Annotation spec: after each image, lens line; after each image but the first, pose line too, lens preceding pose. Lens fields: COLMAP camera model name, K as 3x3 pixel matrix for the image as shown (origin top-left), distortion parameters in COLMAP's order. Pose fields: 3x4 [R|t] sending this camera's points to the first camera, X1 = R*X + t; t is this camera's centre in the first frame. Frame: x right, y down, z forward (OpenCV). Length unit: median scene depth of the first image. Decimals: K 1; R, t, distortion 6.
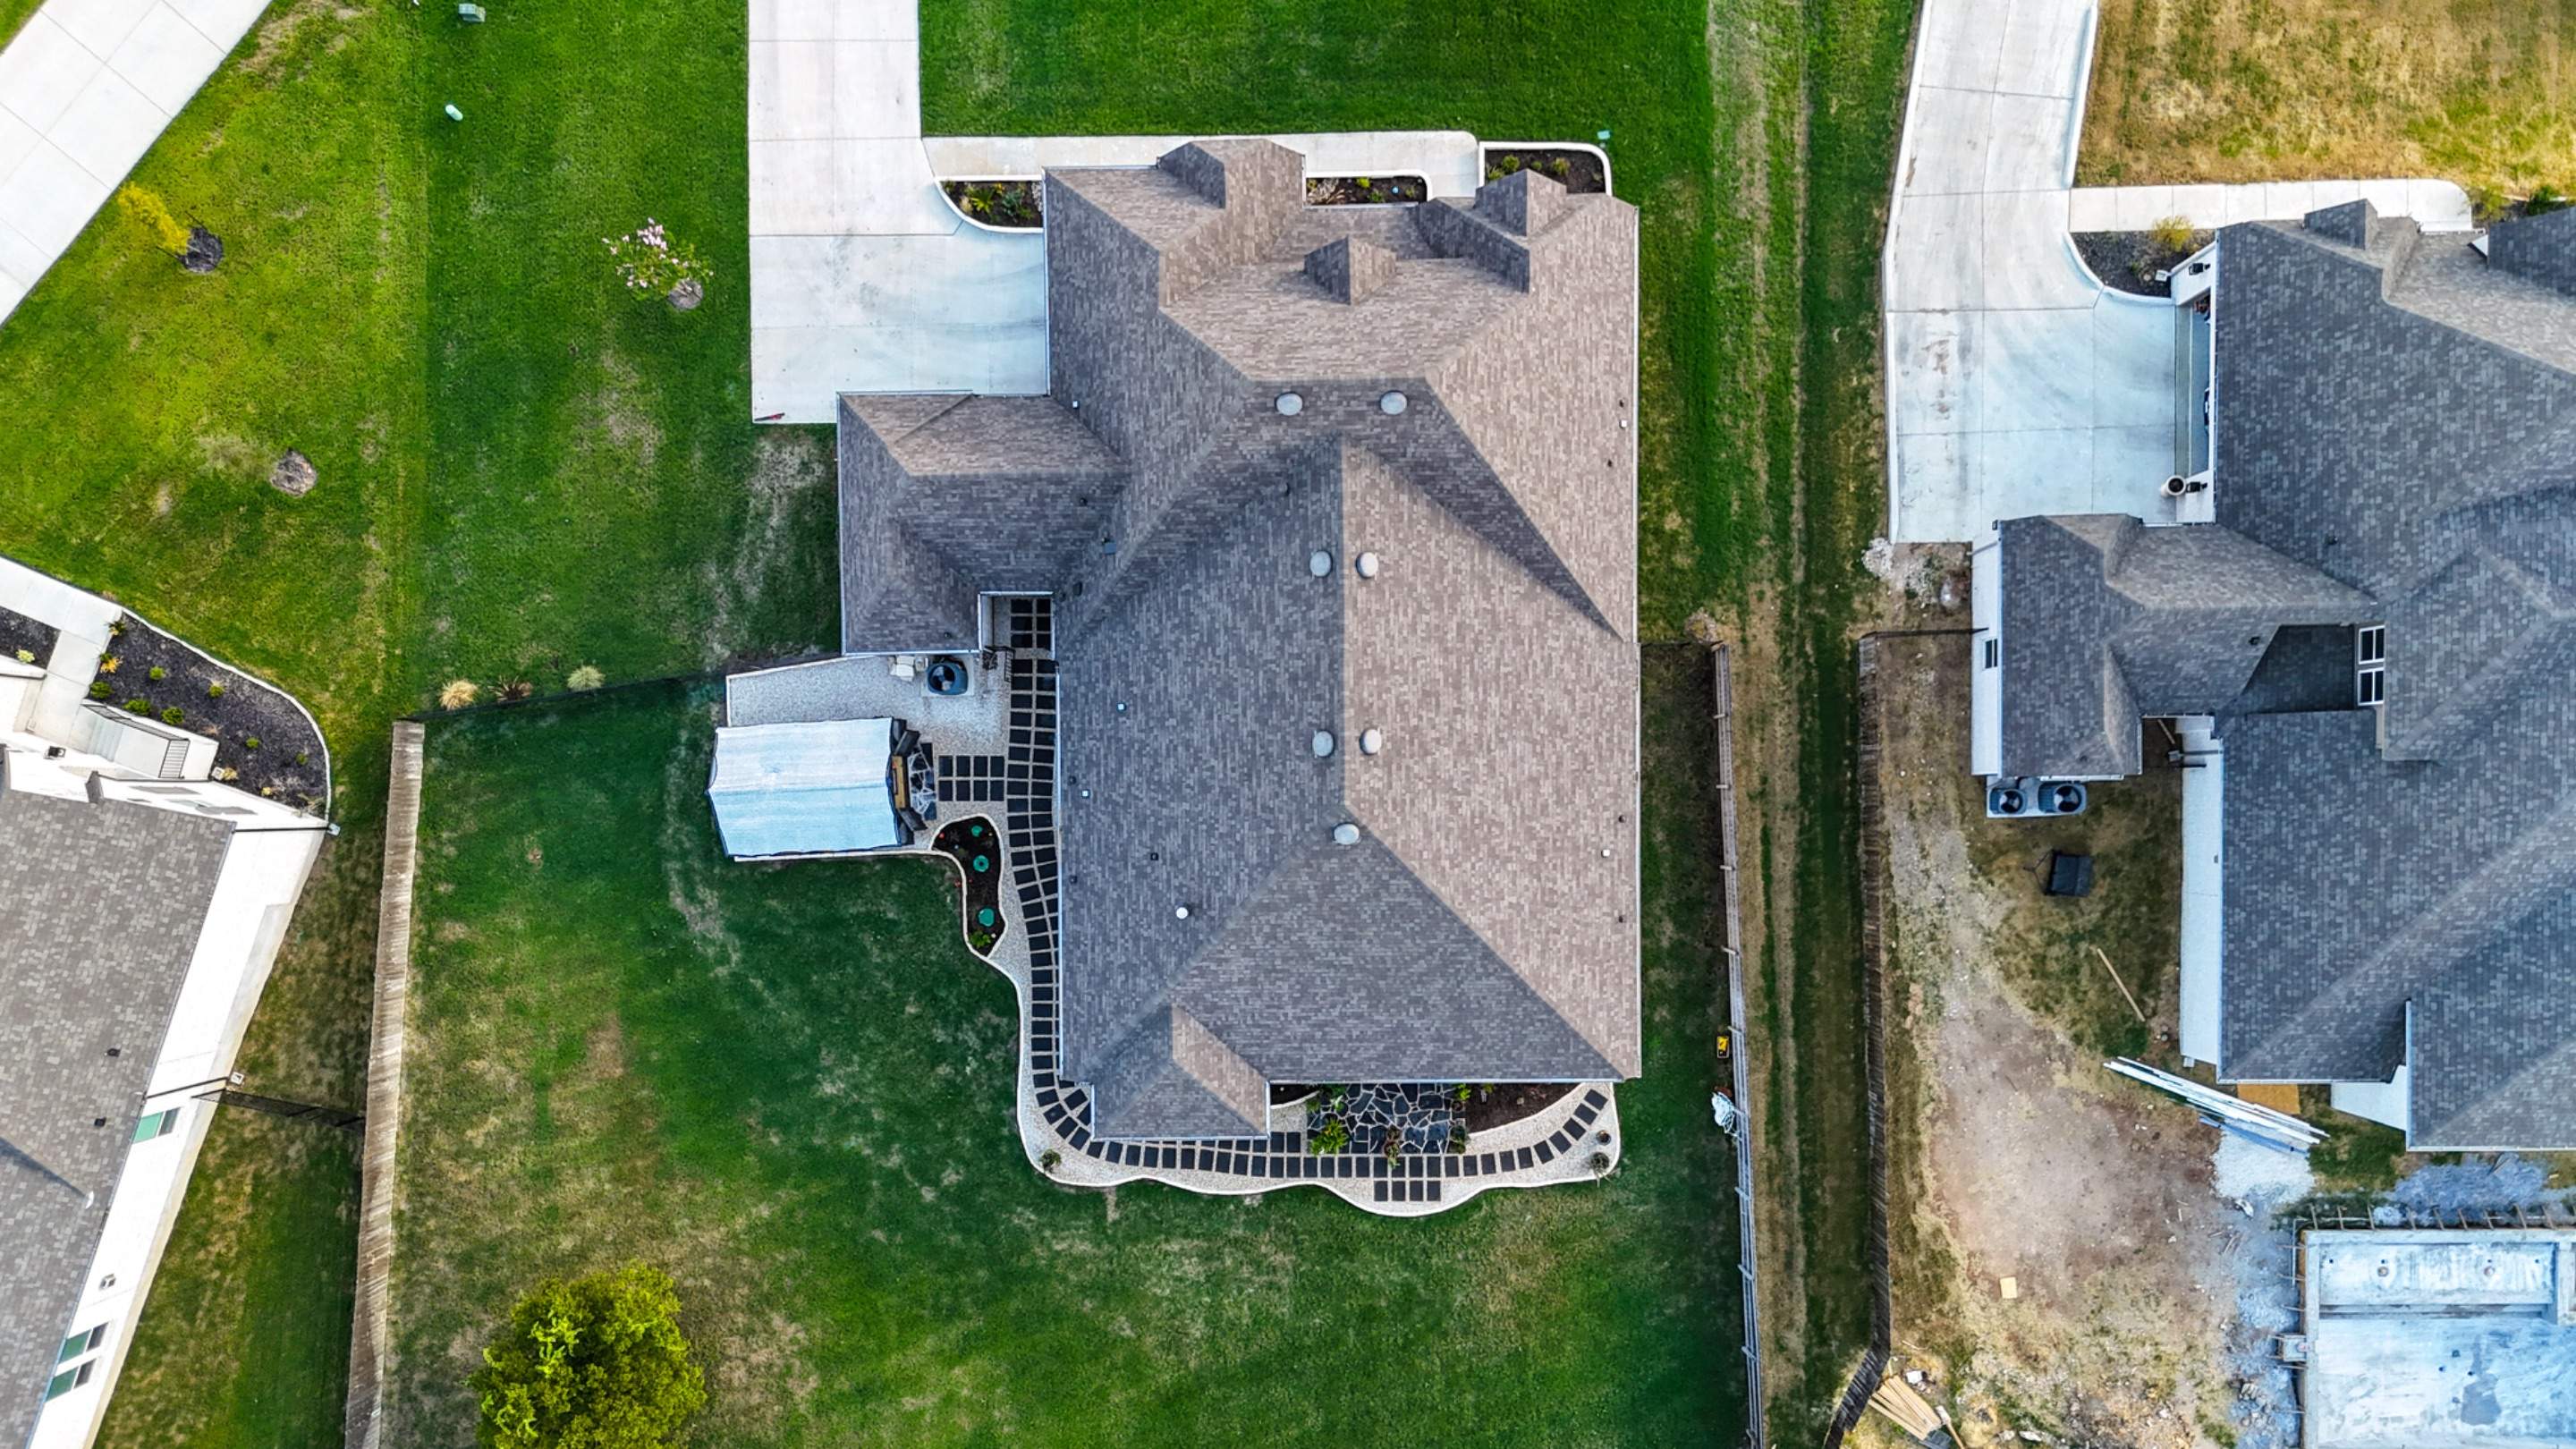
lens RADIAL K [[1938.8, 0, 1289.6], [0, 1938.8, 755.4], [0, 0, 1]] dist [0.052601, -0.059881]
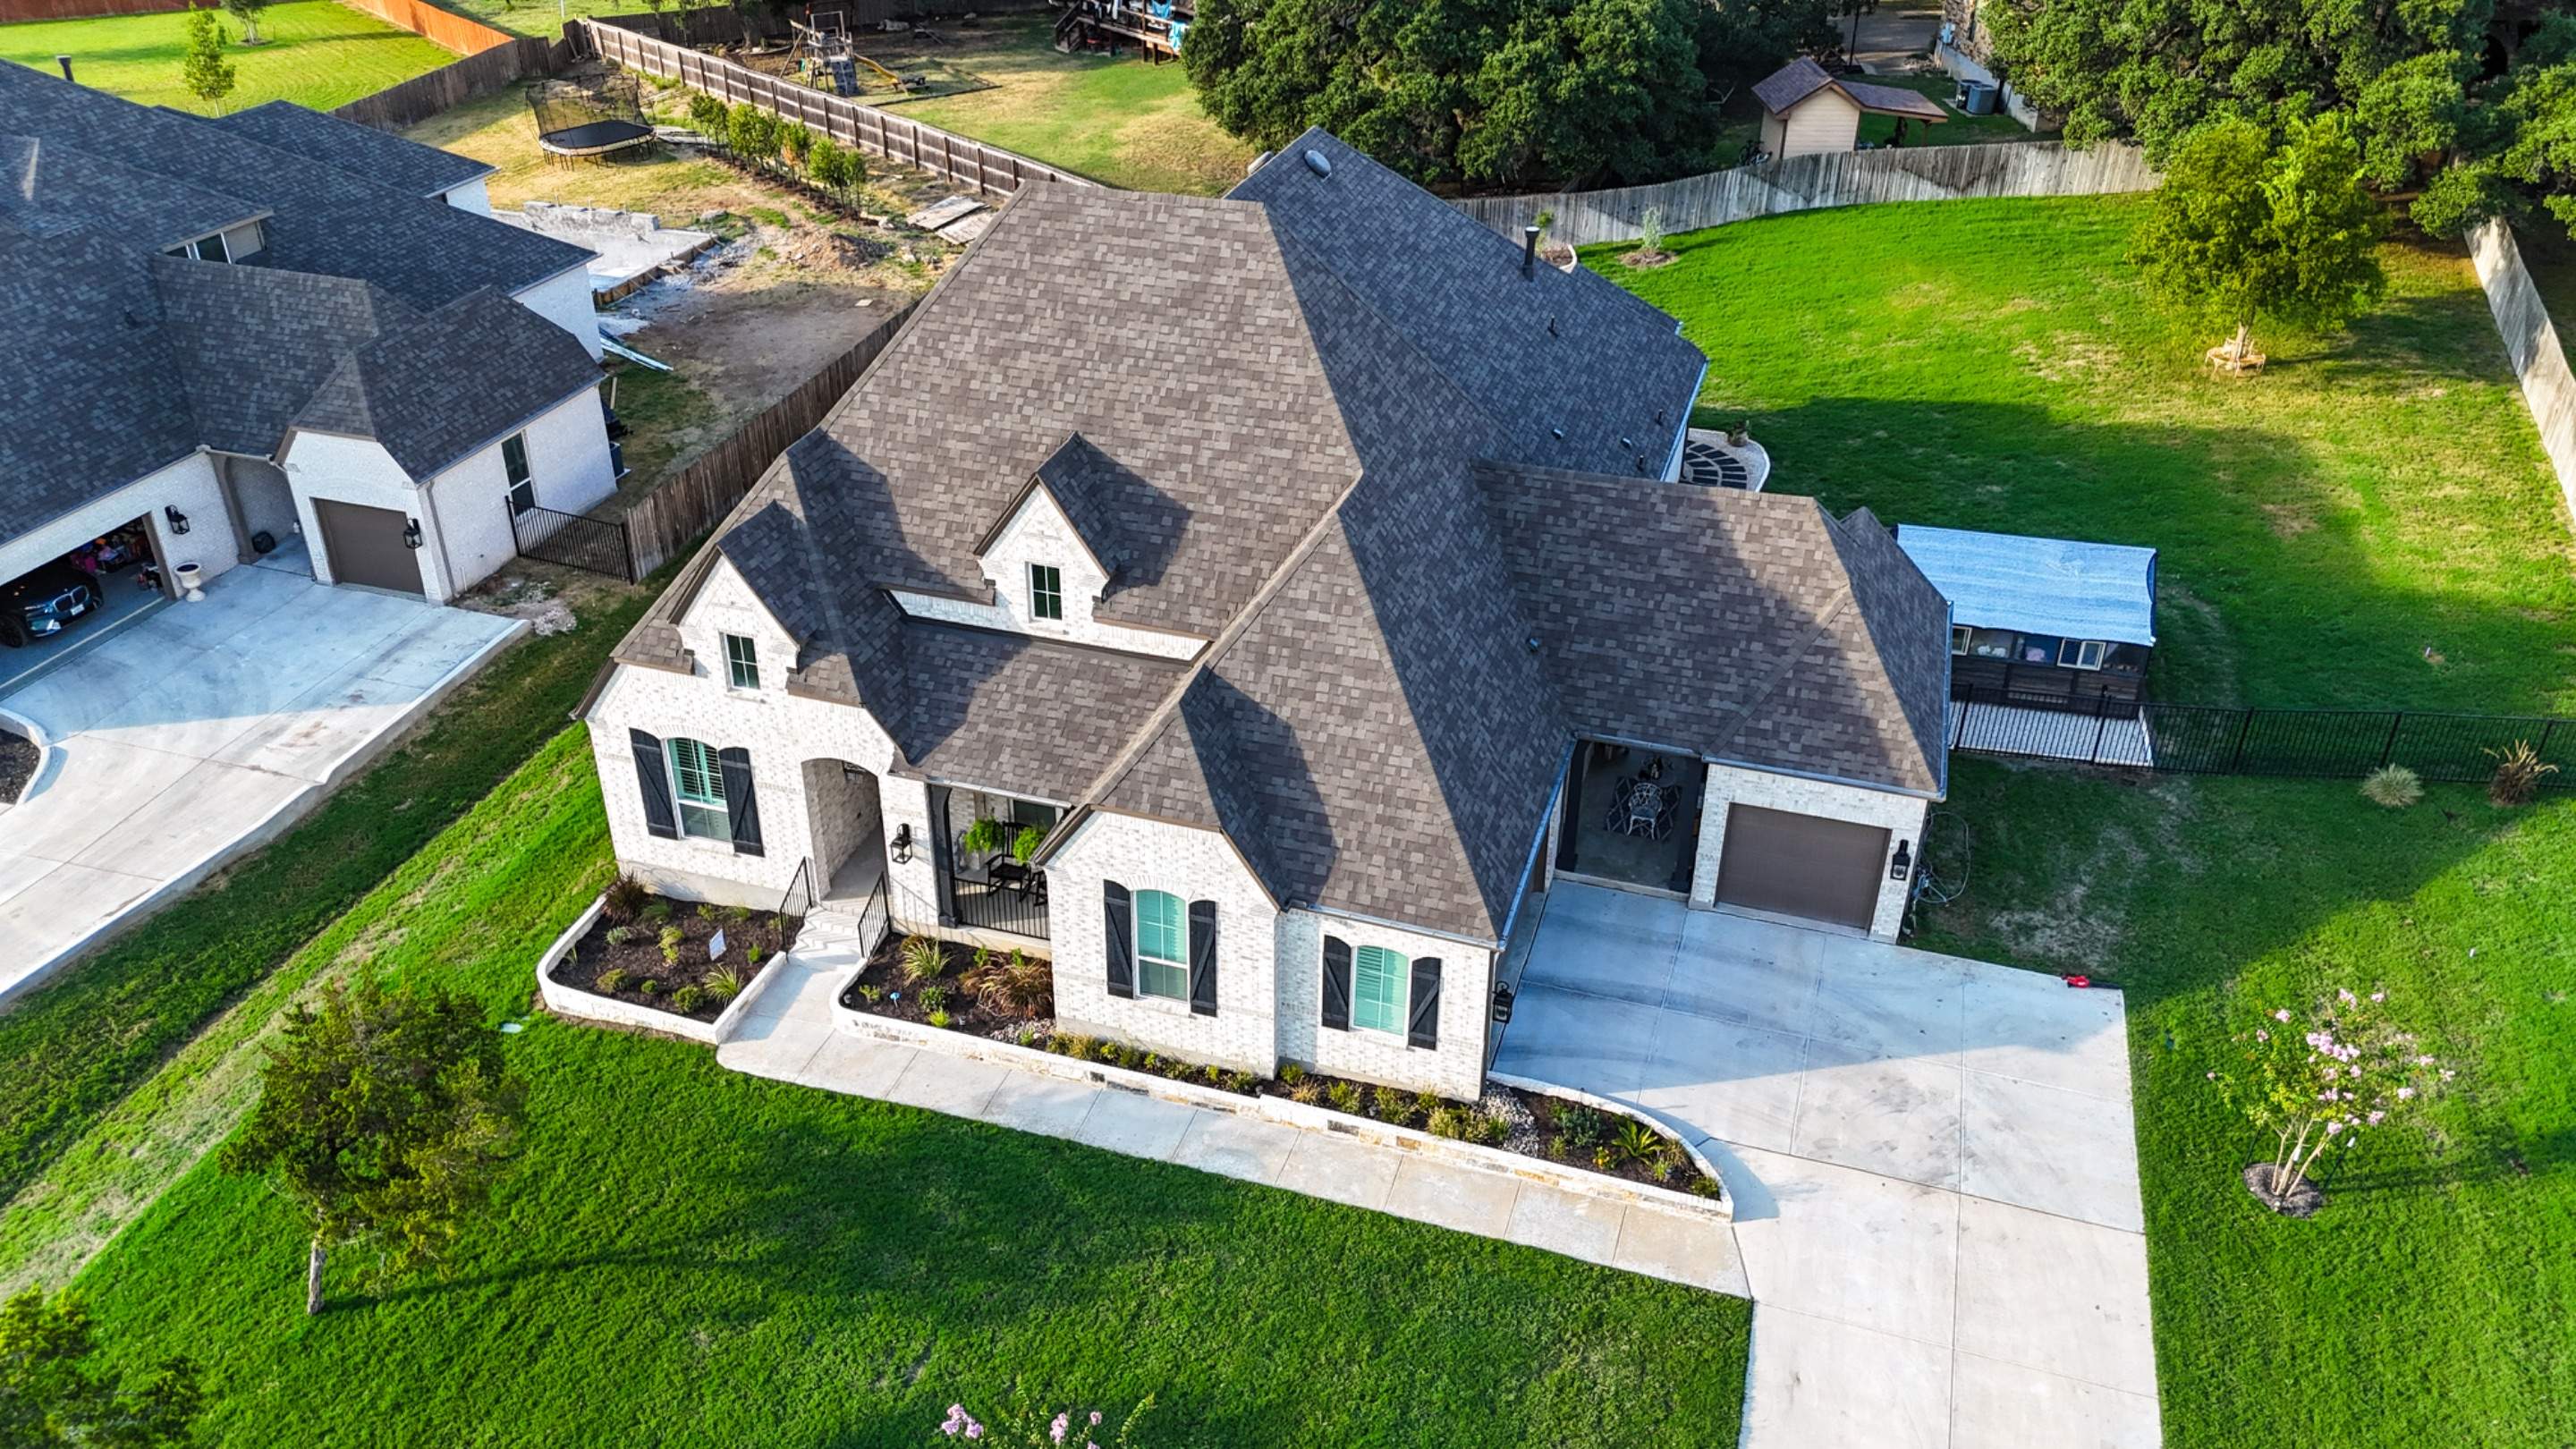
lens RADIAL K [[1938.8, 0, 1289.6], [0, 1938.8, 755.4], [0, 0, 1]] dist [0.052601, -0.059881]
pose [[-0.950347, -0.141541, 0.277142, -0.193109], [0.309967, -0.509521, 0.802688, -0.654091], [0.027596, 0.848737, 0.528095, 0.640818]]
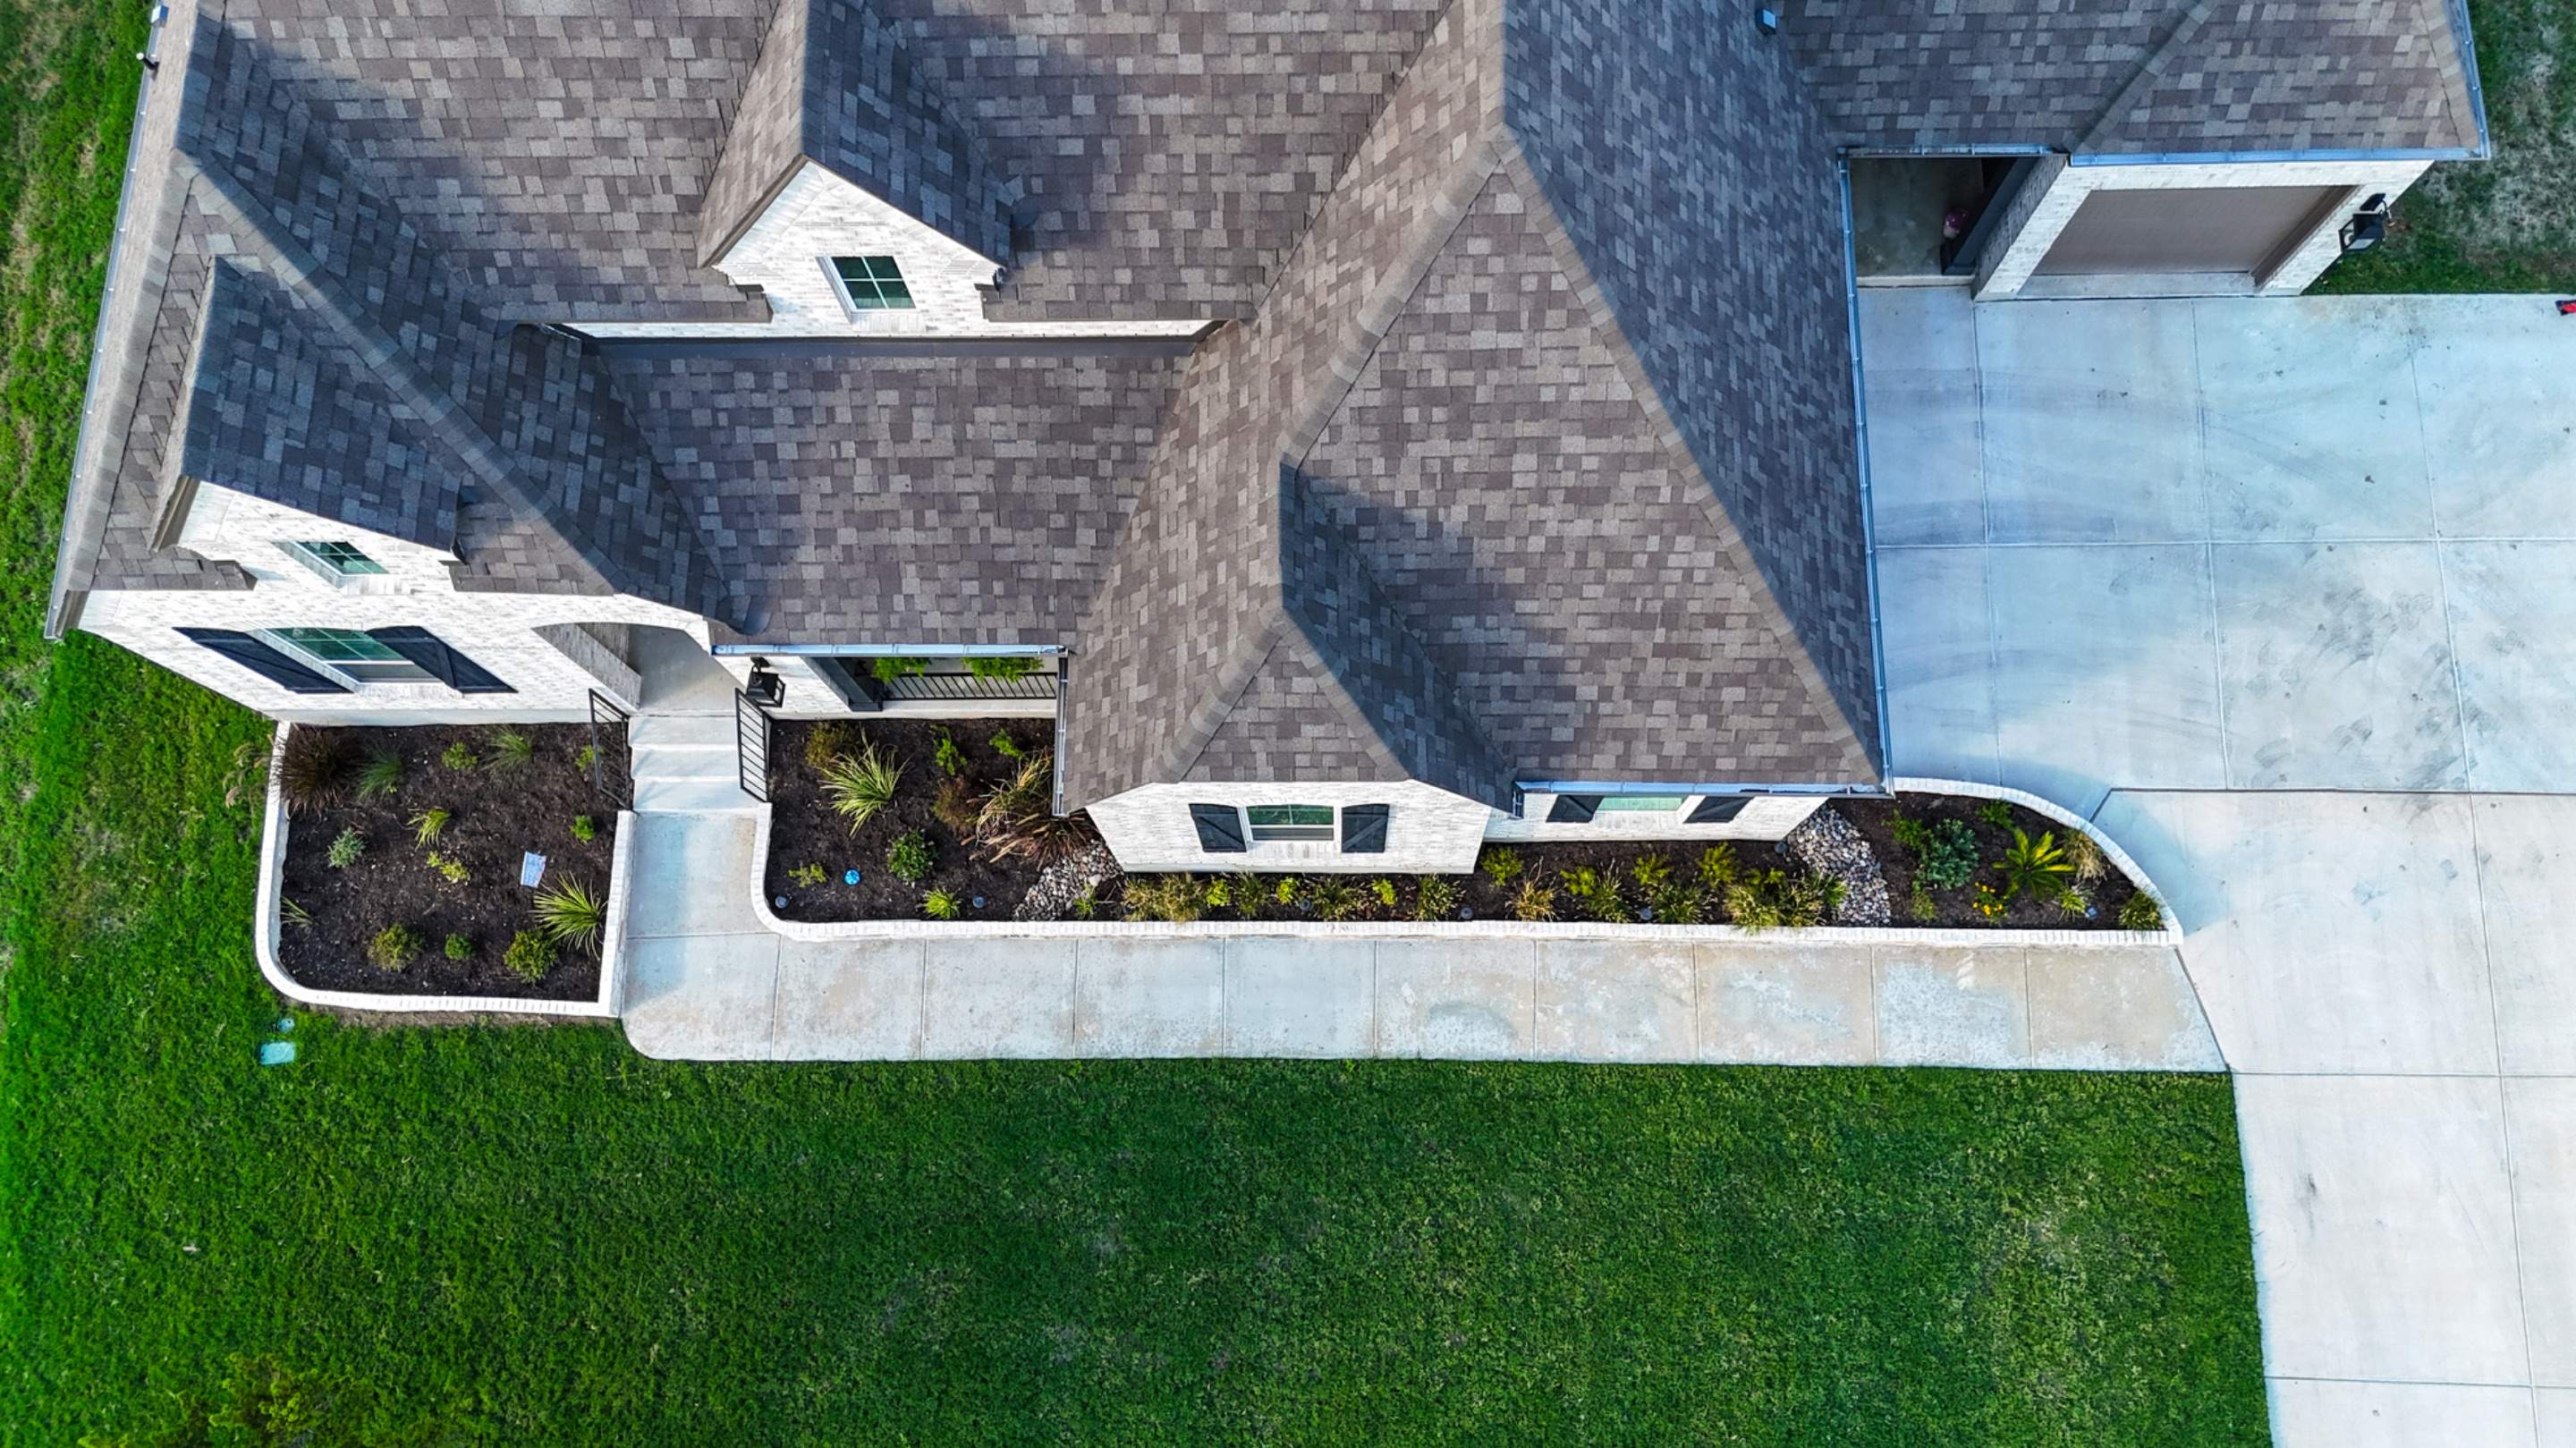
lens RADIAL K [[1938.7, 0, 1289.6], [0, 1938.7, 754.9], [0, 0, 1]] dist [0.052601, -0.059881]
pose [[-0.998034, -0.001972, 0.062643, -0.046589], [0.016033, -0.974282, 0.224763, -0.341064], [0.060589, 0.225325, 0.972398, 0.644823]]
